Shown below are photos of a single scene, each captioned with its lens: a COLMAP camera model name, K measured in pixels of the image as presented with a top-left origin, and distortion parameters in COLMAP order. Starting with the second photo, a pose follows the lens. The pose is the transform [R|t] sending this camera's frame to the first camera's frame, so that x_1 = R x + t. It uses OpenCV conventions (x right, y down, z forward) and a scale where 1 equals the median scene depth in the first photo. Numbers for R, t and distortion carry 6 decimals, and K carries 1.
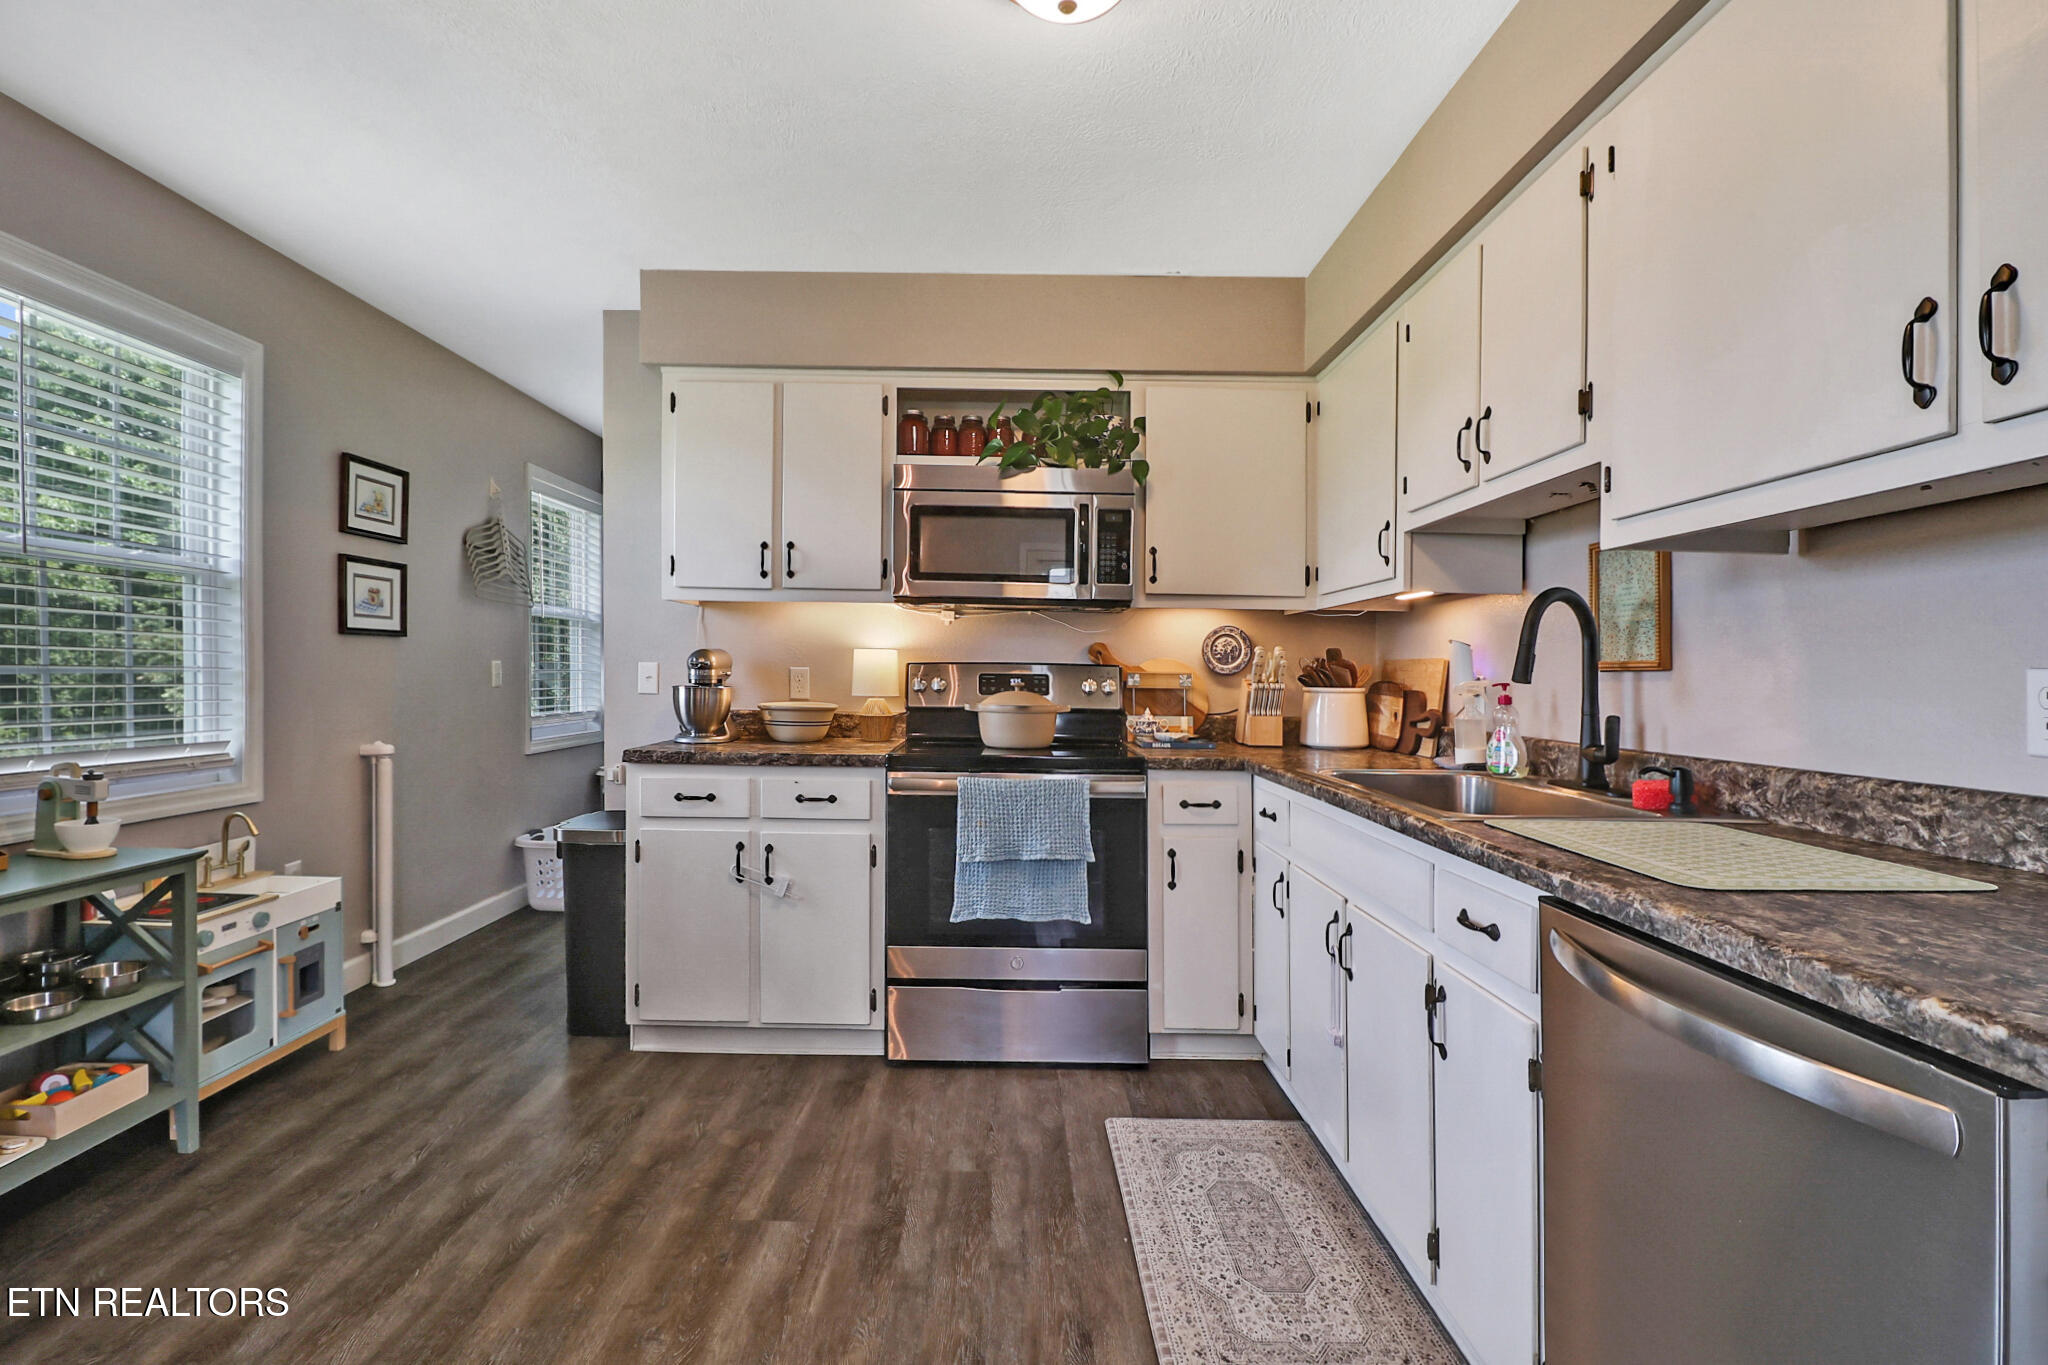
lens RADIAL K [[944.8, 0, 1014.7], [0, 944.8, 668.0], [0, 0, 1]] dist [0.002741, -0.015260]
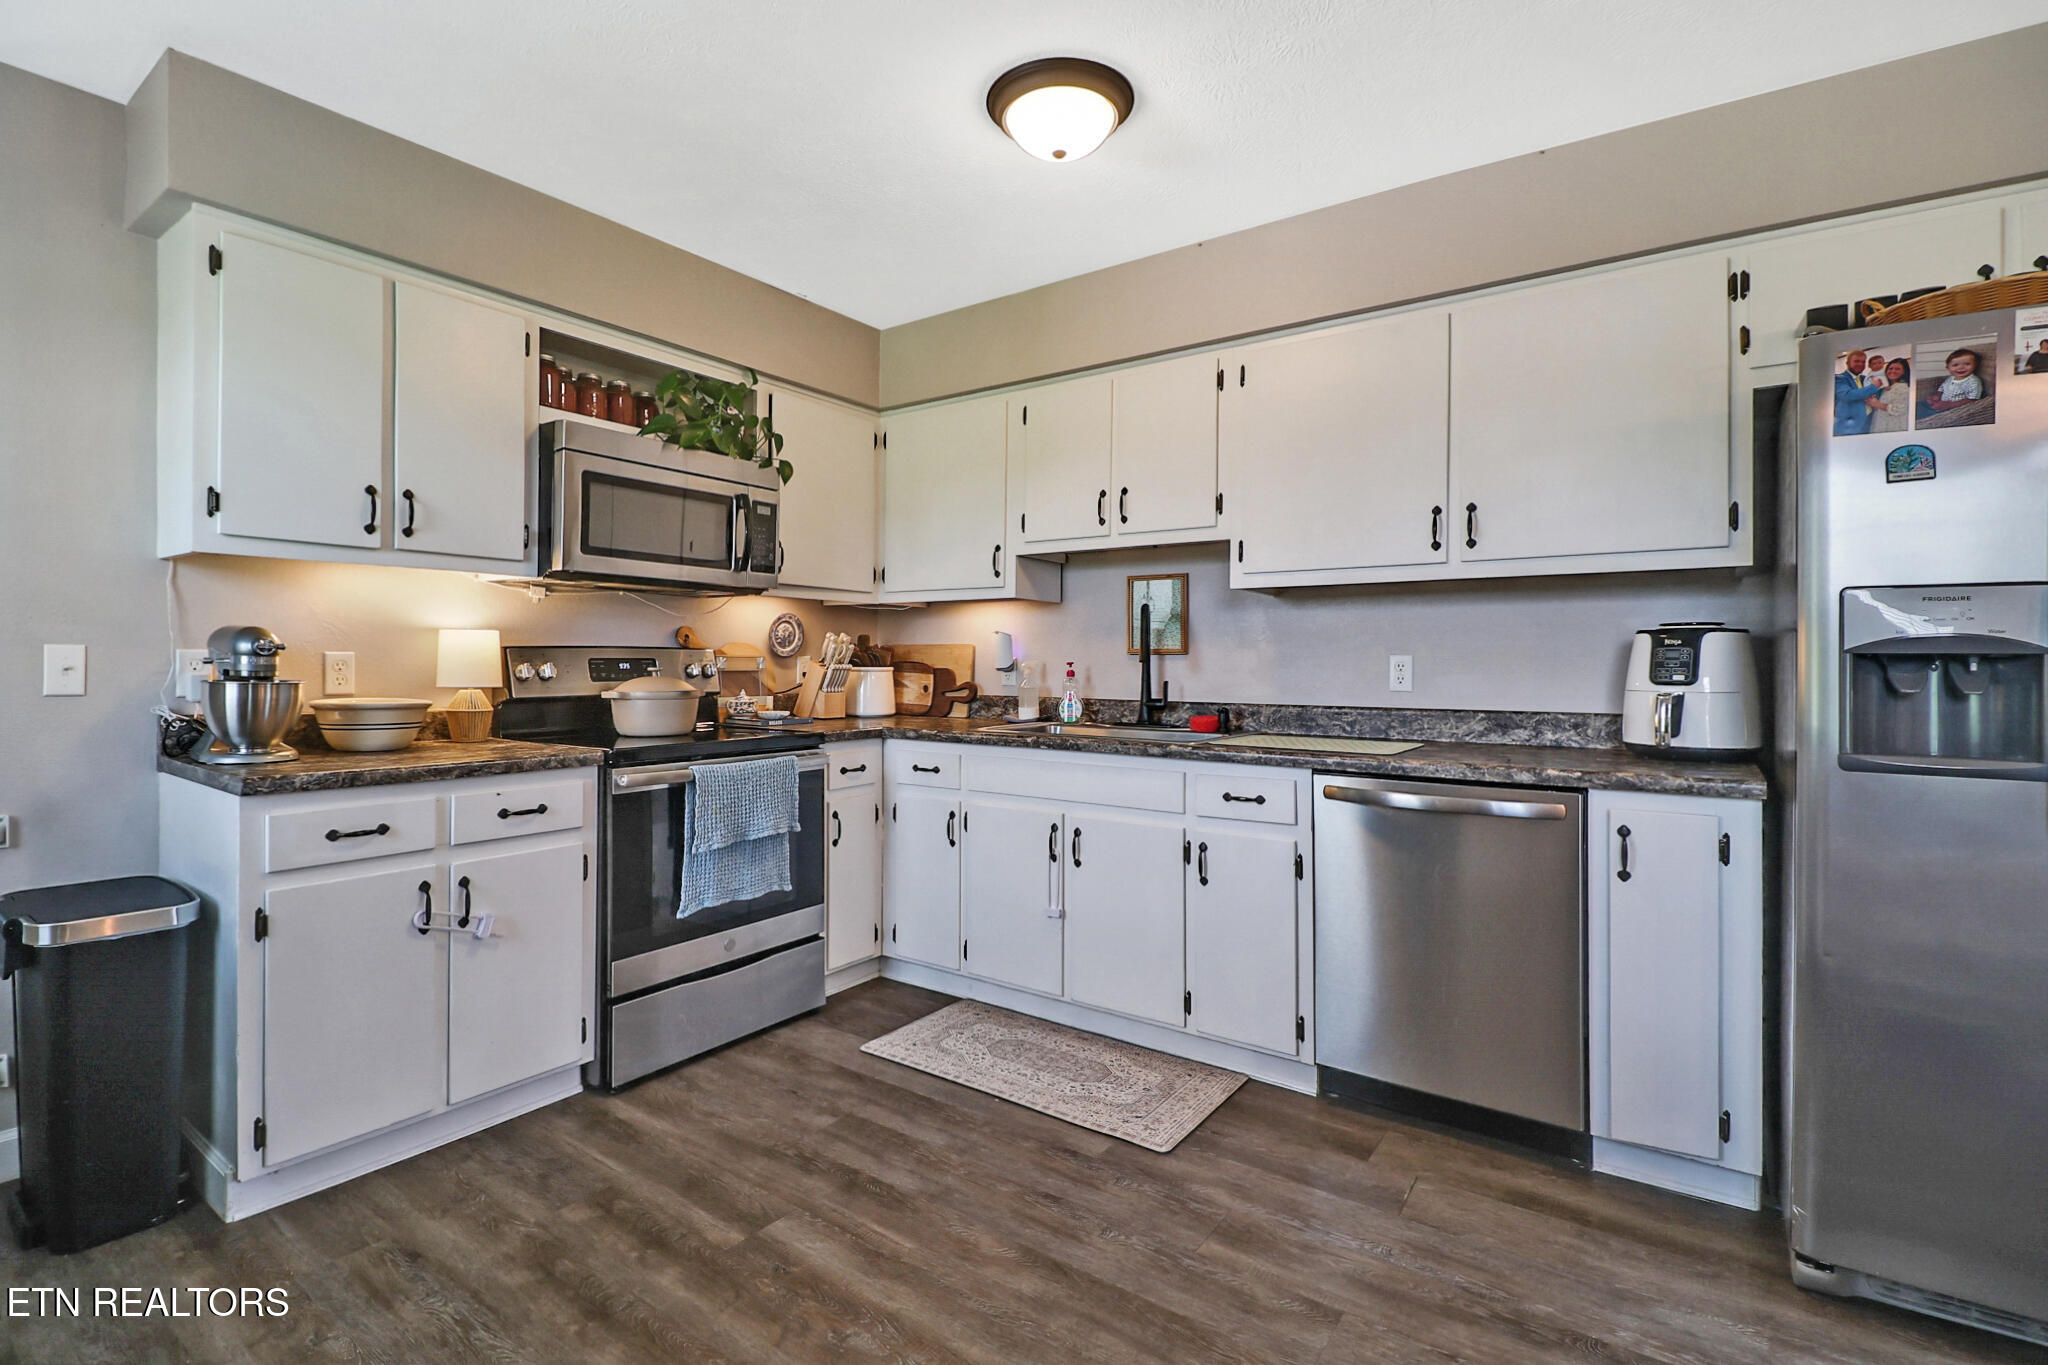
lens RADIAL K [[941.5, 0, 1008.7], [0, 941.5, 651.8], [0, 0, 1]] dist [0.003308, -0.014174]
pose [[0.586330, -0.004256, 0.810061, -0.643675], [-0.002354, 0.999973, 0.006958, -0.009219], [-0.810069, -0.005986, 0.586304, 0.170019]]
